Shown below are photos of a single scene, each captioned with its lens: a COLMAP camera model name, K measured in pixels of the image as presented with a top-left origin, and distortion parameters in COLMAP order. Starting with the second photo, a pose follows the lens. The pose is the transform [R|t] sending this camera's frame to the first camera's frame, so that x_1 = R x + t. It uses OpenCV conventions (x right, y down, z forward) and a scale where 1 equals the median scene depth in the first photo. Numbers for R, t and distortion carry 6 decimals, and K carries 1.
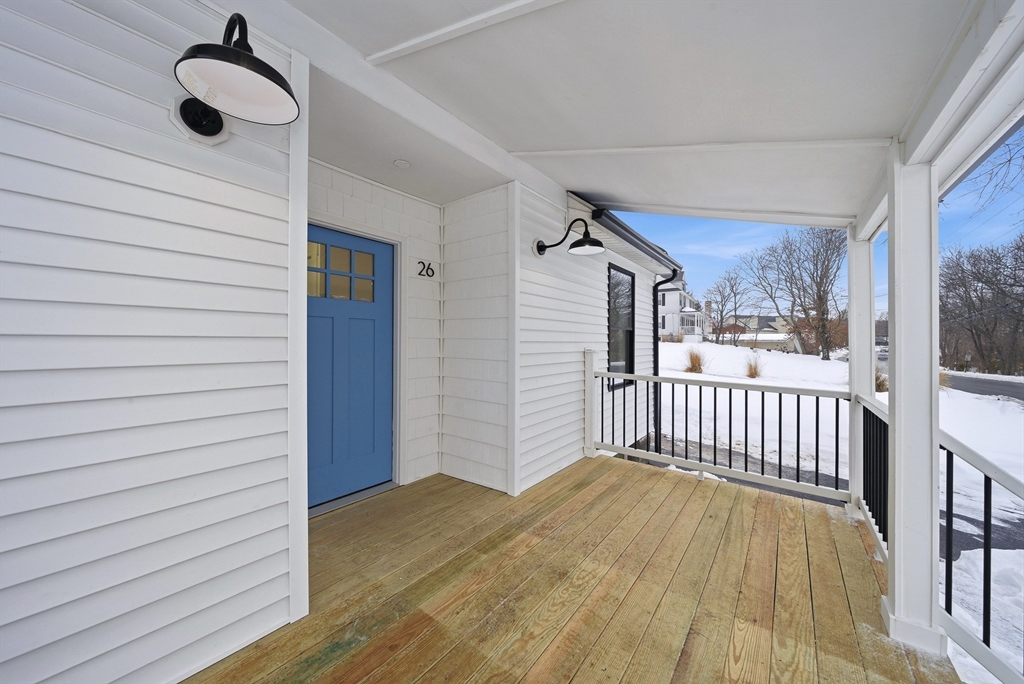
lens RADIAL K [[367.8, 0, 509.2], [0, 367.8, 343.7], [0, 0, 1]] dist [0.009435, -0.004542]
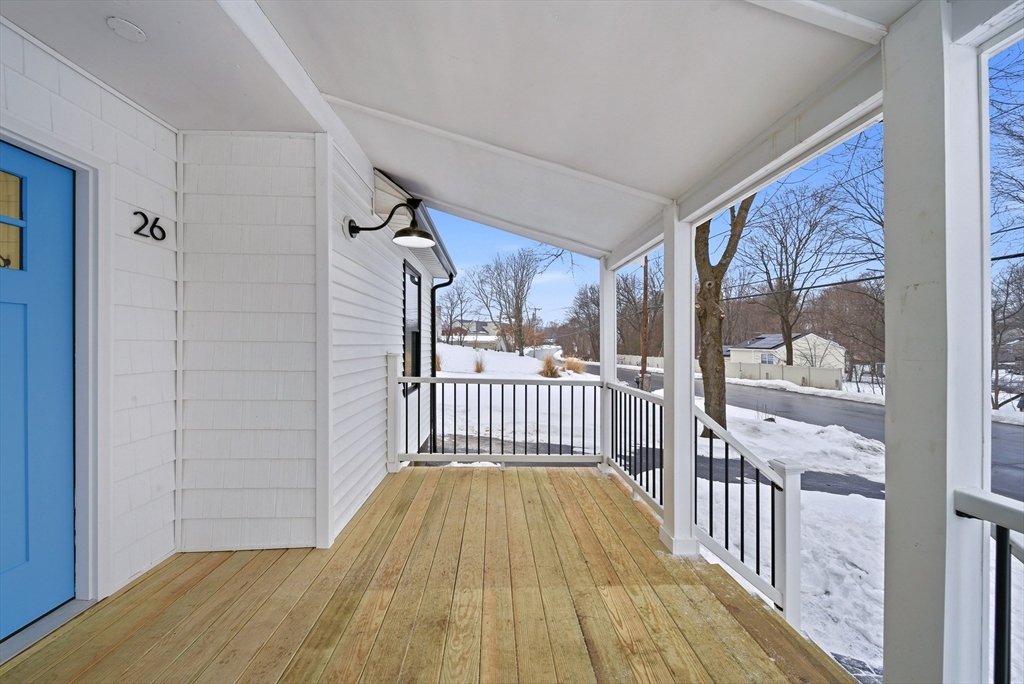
lens RADIAL K [[367.8, 0, 509.2], [0, 367.8, 343.7], [0, 0, 1]] dist [0.009435, -0.004542]
pose [[0.765937, -0.005076, 0.642896, -0.174165], [0.006706, 0.999978, -0.000094, -0.004952], [-0.642881, 0.004383, 0.765954, 0.161674]]
